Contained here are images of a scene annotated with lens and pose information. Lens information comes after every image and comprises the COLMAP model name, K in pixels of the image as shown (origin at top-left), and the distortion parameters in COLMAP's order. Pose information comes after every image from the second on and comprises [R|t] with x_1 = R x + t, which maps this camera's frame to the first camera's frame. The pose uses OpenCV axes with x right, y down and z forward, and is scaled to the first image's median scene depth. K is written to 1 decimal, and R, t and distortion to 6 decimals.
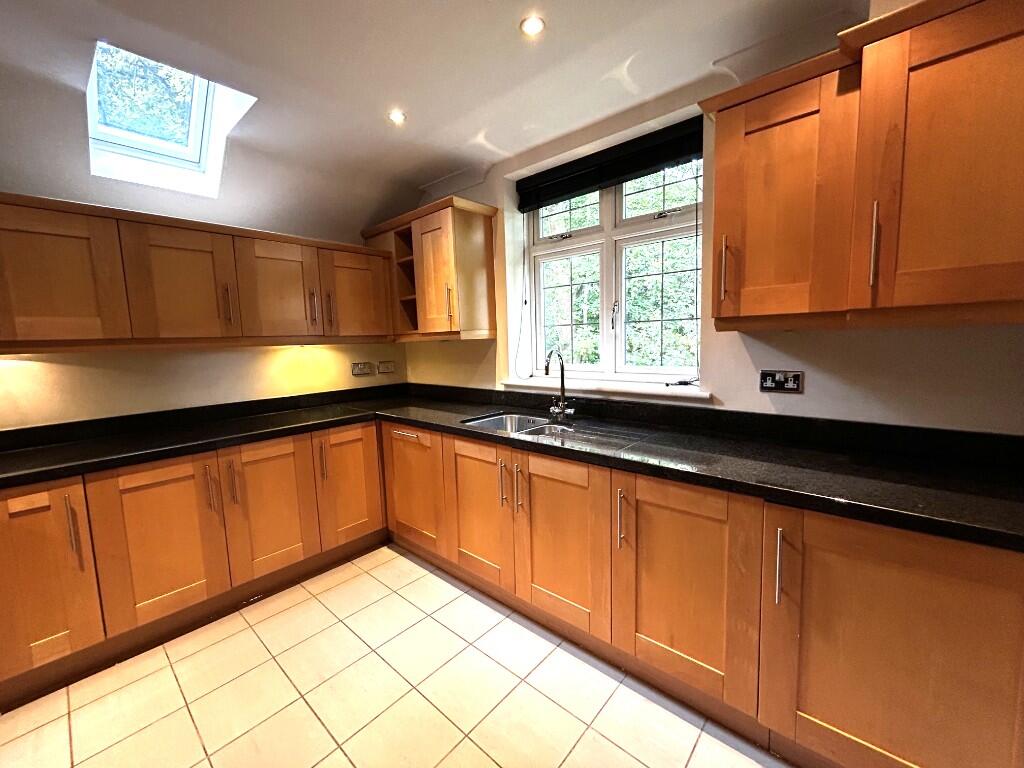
lens RADIAL K [[416.5, 0, 511.4], [0, 416.5, 382.1], [0, 0, 1]] dist [0.002024, 0.000167]
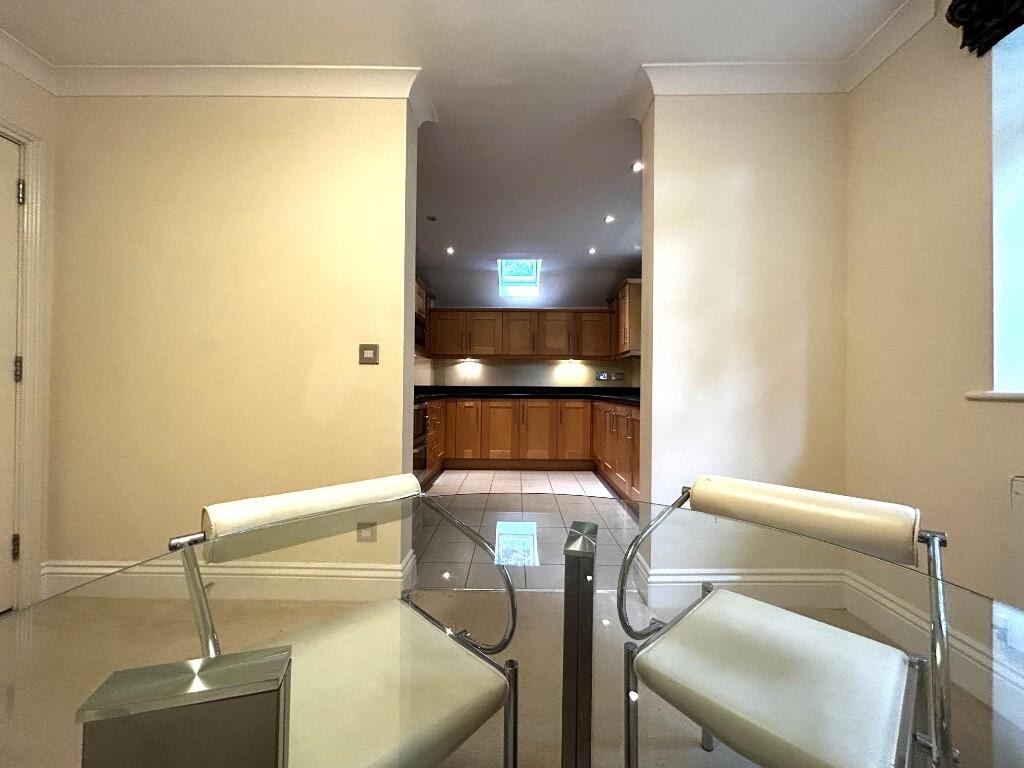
lens RADIAL K [[416.5, 0, 509.7], [0, 416.5, 383.2], [0, 0, 1]] dist [0.002024, 0.000167]
pose [[0.654280, 0.028724, -0.755707, 0.936810], [-0.109950, 0.992274, -0.057478, 0.184216], [0.748217, 0.120696, 0.652383, -0.555843]]
